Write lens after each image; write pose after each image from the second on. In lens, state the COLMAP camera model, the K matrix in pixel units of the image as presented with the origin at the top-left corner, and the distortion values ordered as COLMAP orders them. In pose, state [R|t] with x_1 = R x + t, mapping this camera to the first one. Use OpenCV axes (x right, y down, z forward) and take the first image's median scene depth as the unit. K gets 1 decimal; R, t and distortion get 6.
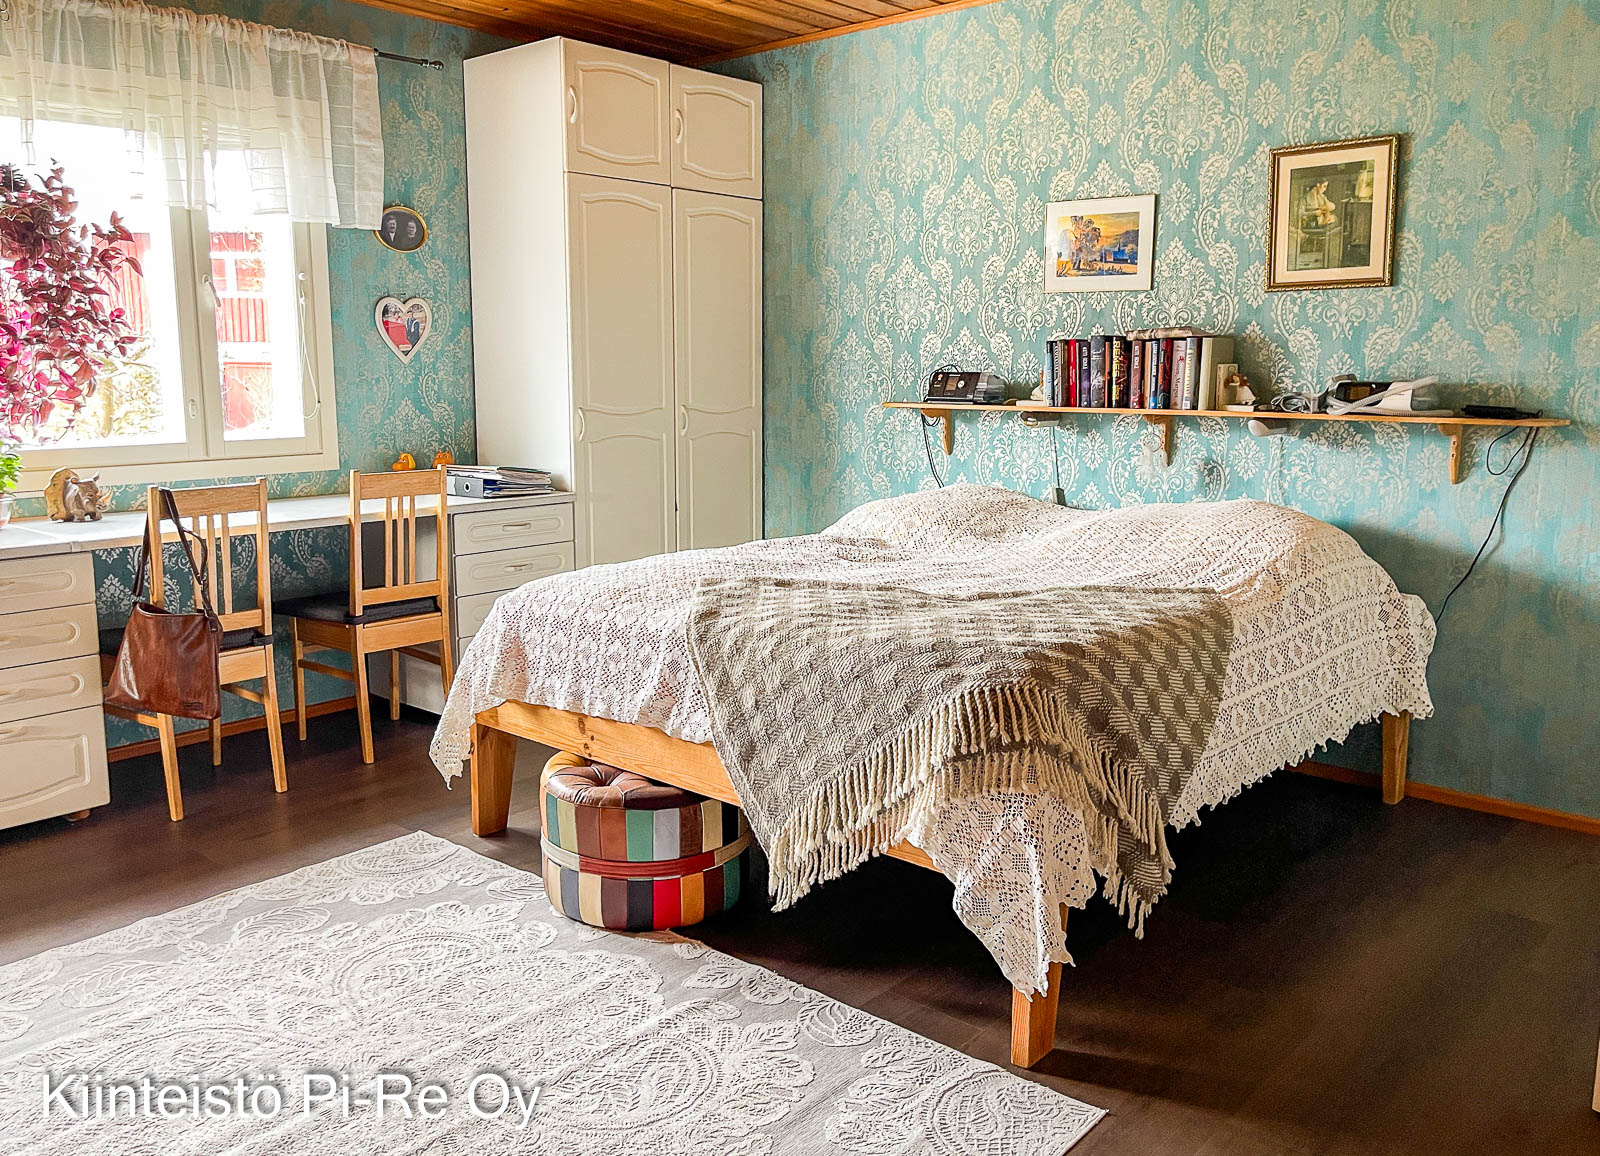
lens RADIAL K [[1276.0, 0, 799.2], [0, 1276.0, 545.9], [0, 0, 1]] dist [0.041131, -0.001327]
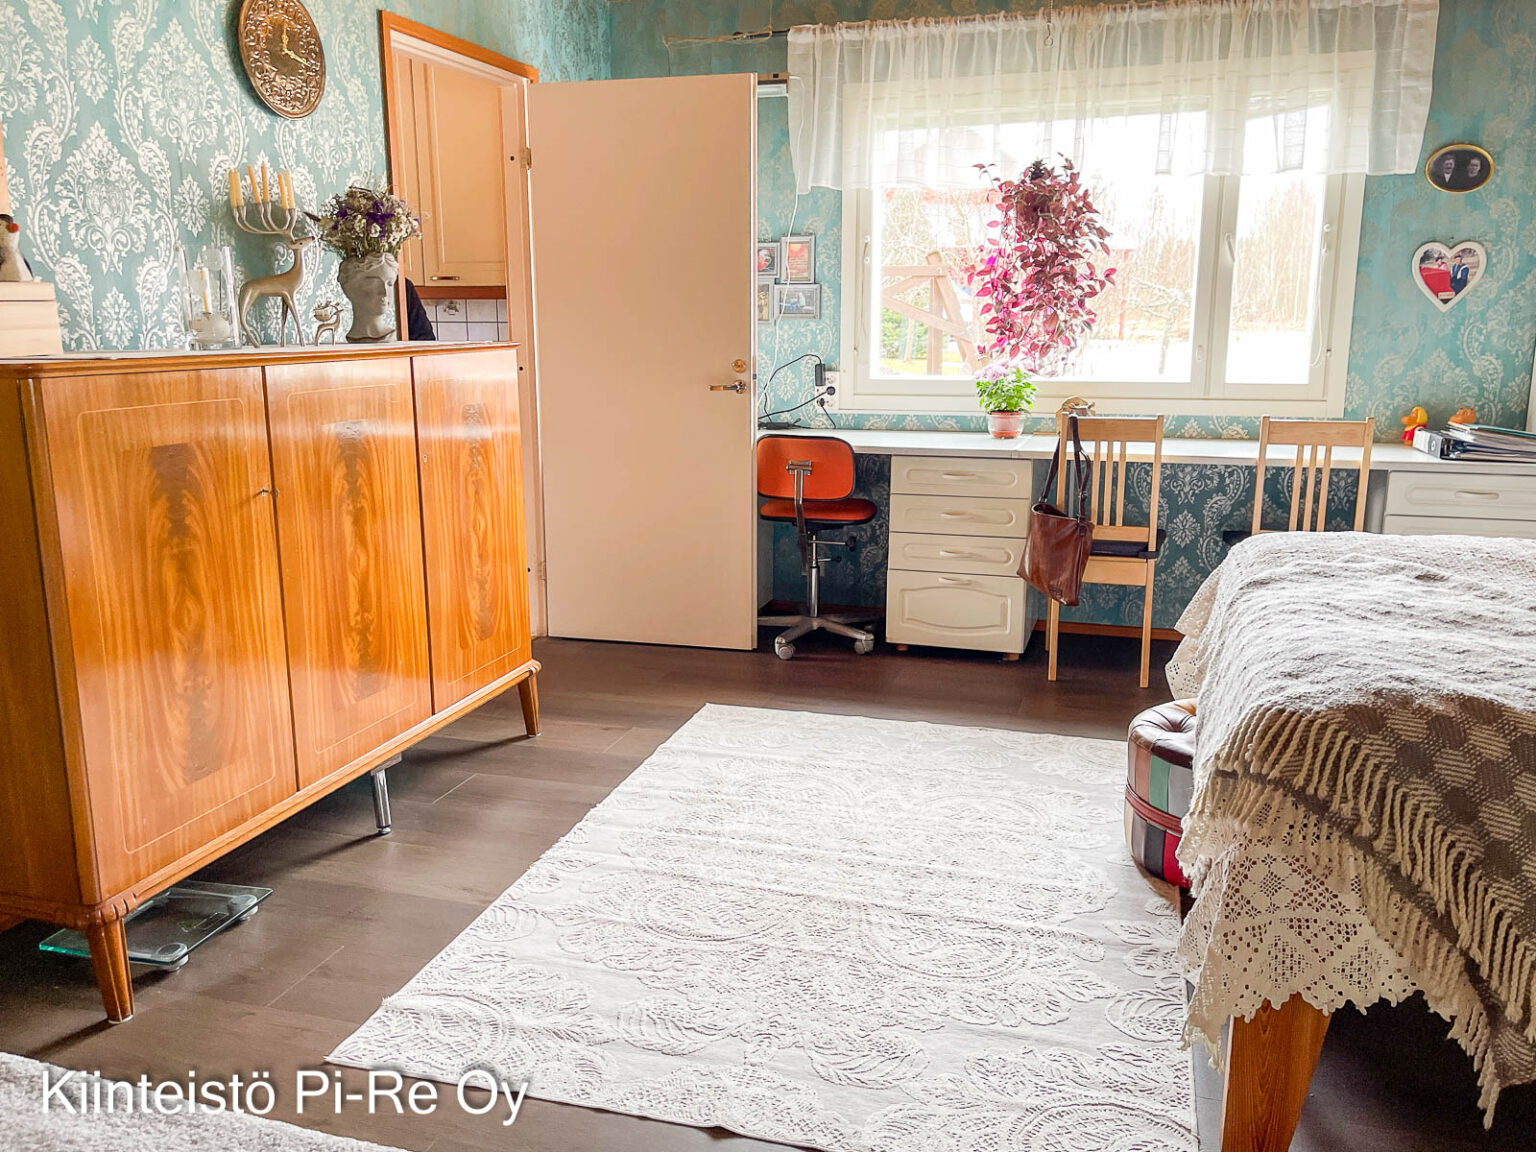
lens RADIAL K [[1216.2, 0, 768.0], [0, 1216.2, 576.0], [0, 0, 1]] dist [0.004589, -0.011534]
pose [[0.412599, 0.190267, -0.890820, 0.428212], [-0.127969, 0.980351, 0.150118, -0.028937], [0.901879, 0.052059, 0.428840, 0.225350]]
